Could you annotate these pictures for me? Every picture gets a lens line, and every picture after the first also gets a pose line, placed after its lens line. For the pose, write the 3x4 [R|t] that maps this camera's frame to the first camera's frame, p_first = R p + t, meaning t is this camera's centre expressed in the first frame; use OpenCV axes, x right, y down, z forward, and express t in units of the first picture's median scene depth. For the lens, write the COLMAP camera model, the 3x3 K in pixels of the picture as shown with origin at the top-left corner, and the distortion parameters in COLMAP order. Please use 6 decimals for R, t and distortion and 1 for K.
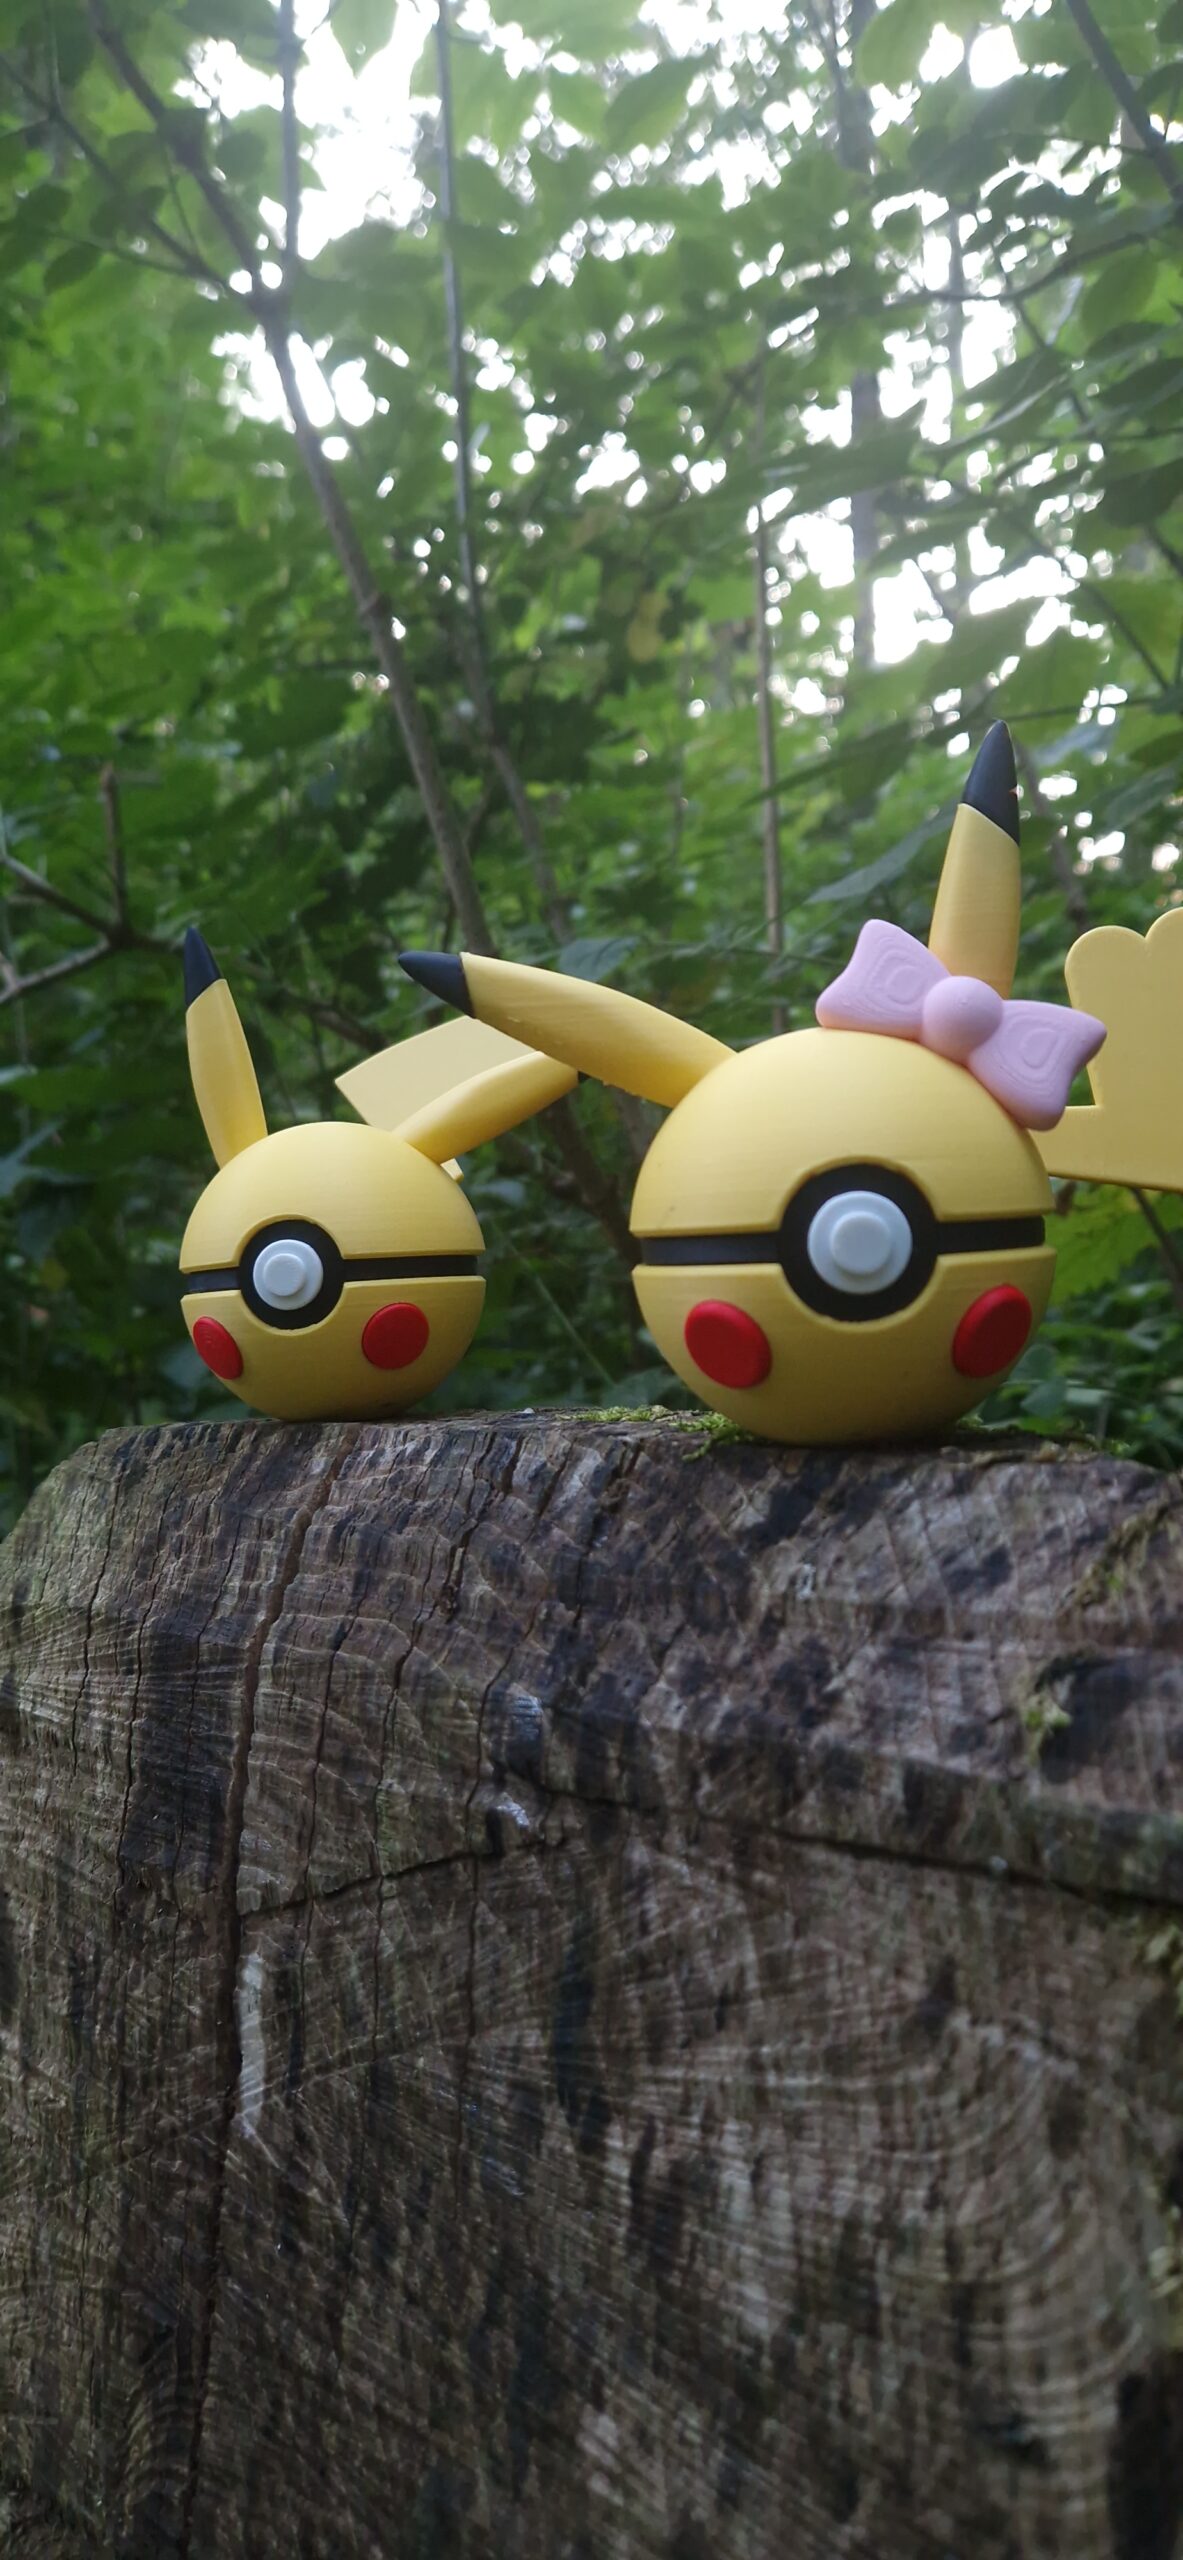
lens RADIAL K [[1719.9, 0, 591.5], [0, 1719.9, 1280.0], [0, 0, 1]] dist [0.076230, -0.088598]
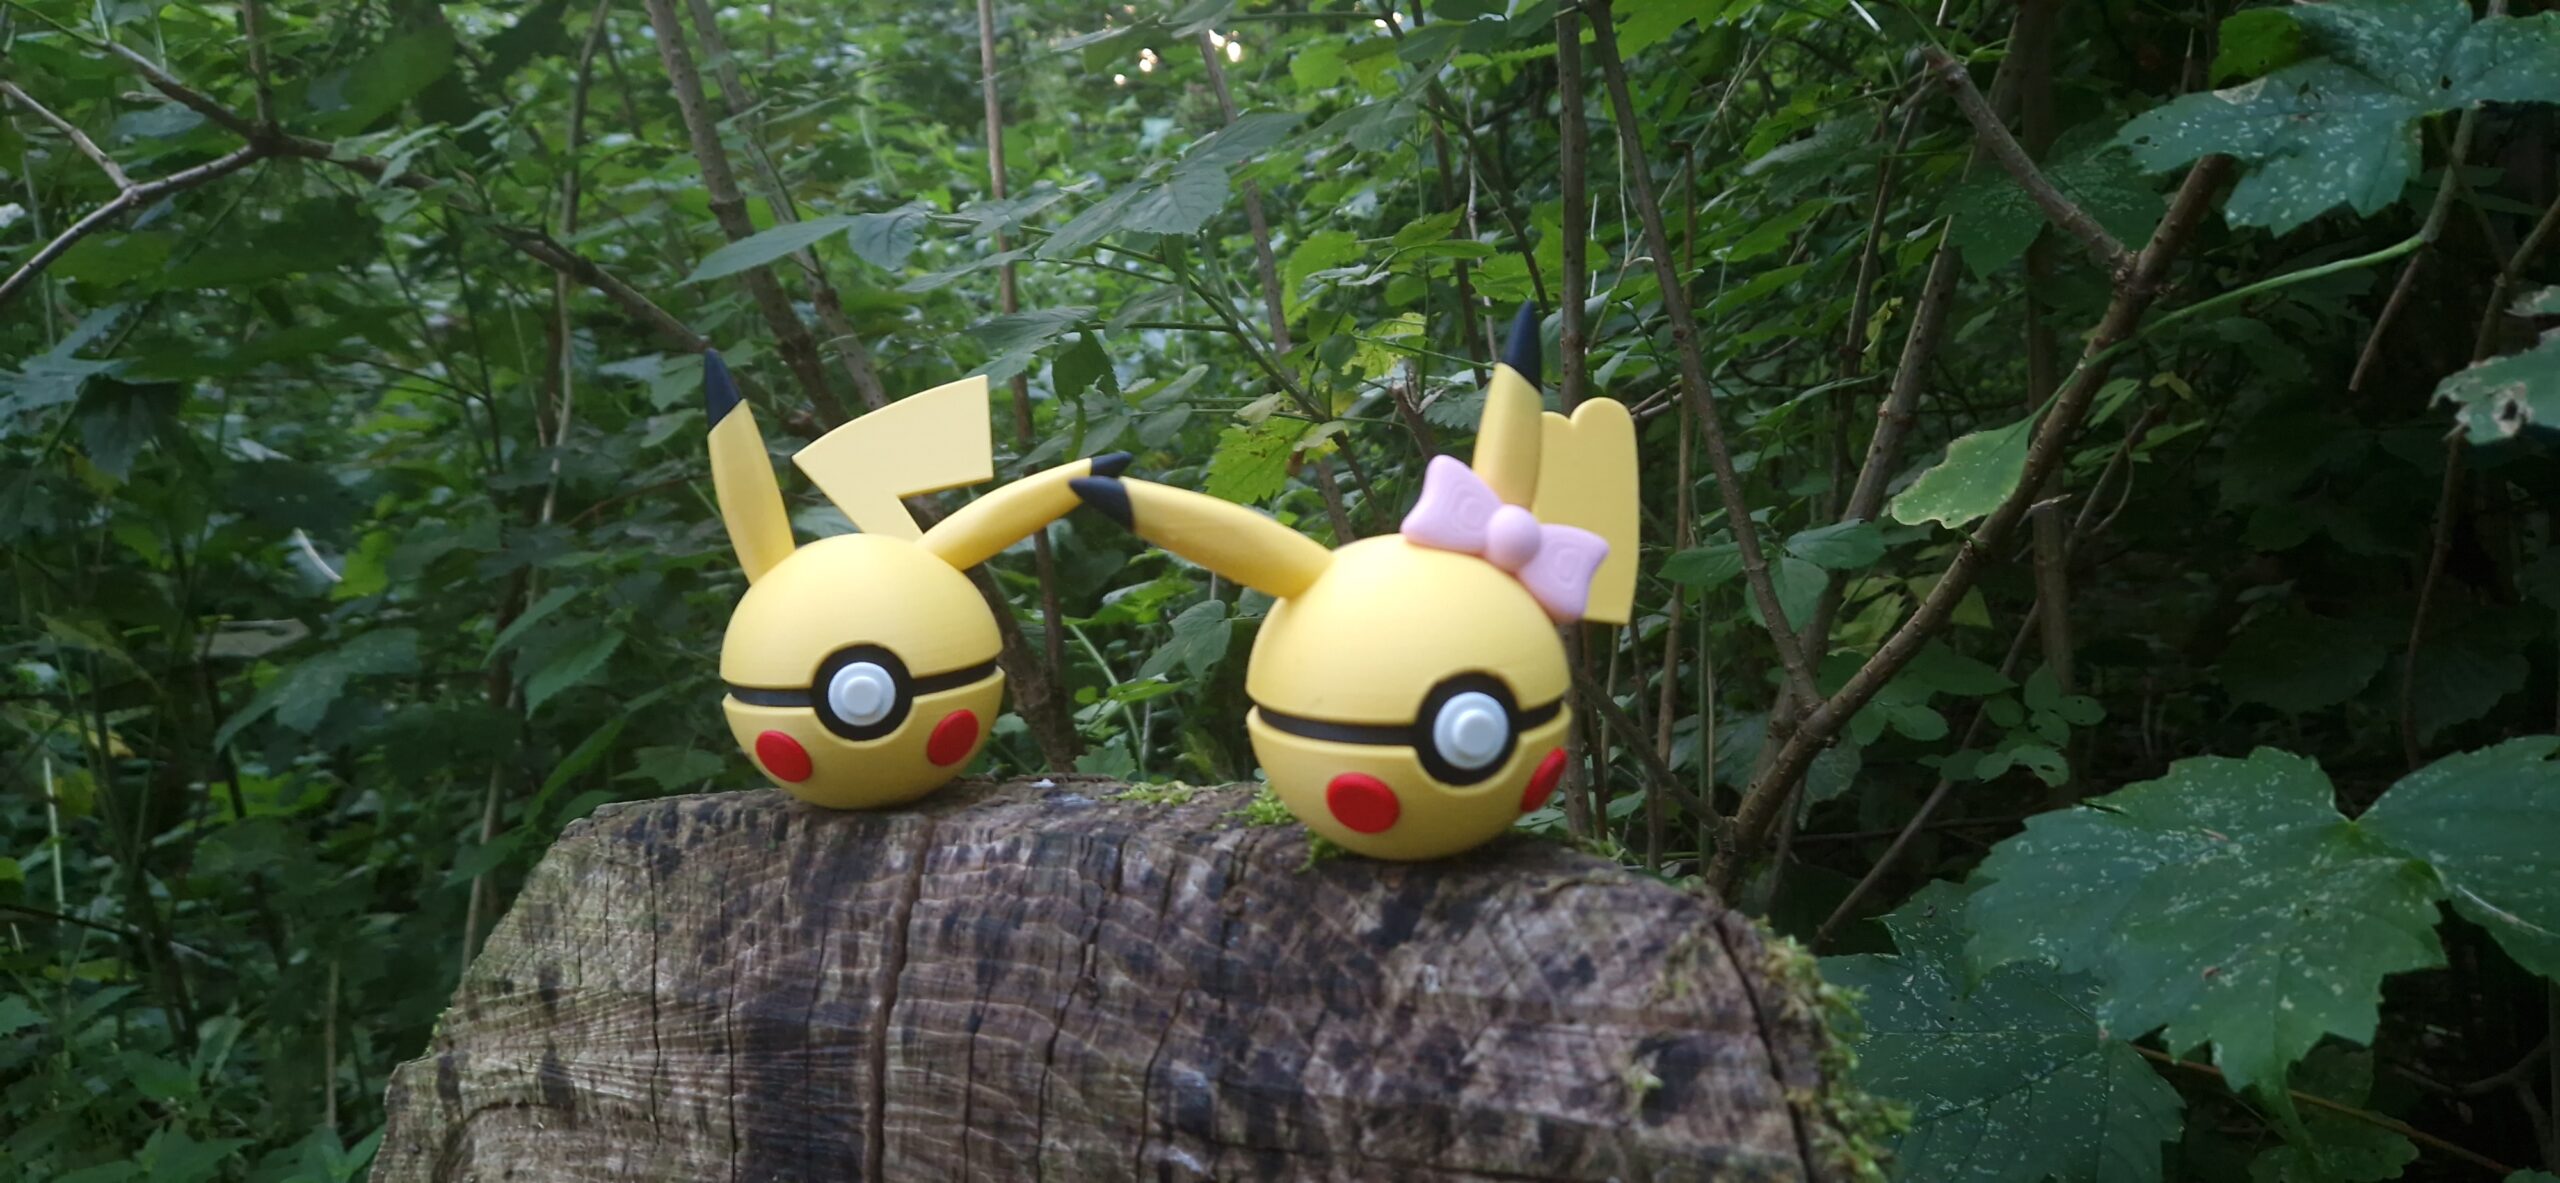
lens RADIAL K [[1694.9, 0, 1273.0], [0, 1694.9, 627.6], [0, 0, 1]] dist [0.084272, -0.085919]
pose [[0.934230, -0.048529, 0.353355, -0.399784], [-0.000150, 0.990647, 0.136449, -0.249601], [-0.356671, -0.127527, 0.925485, -0.141386]]
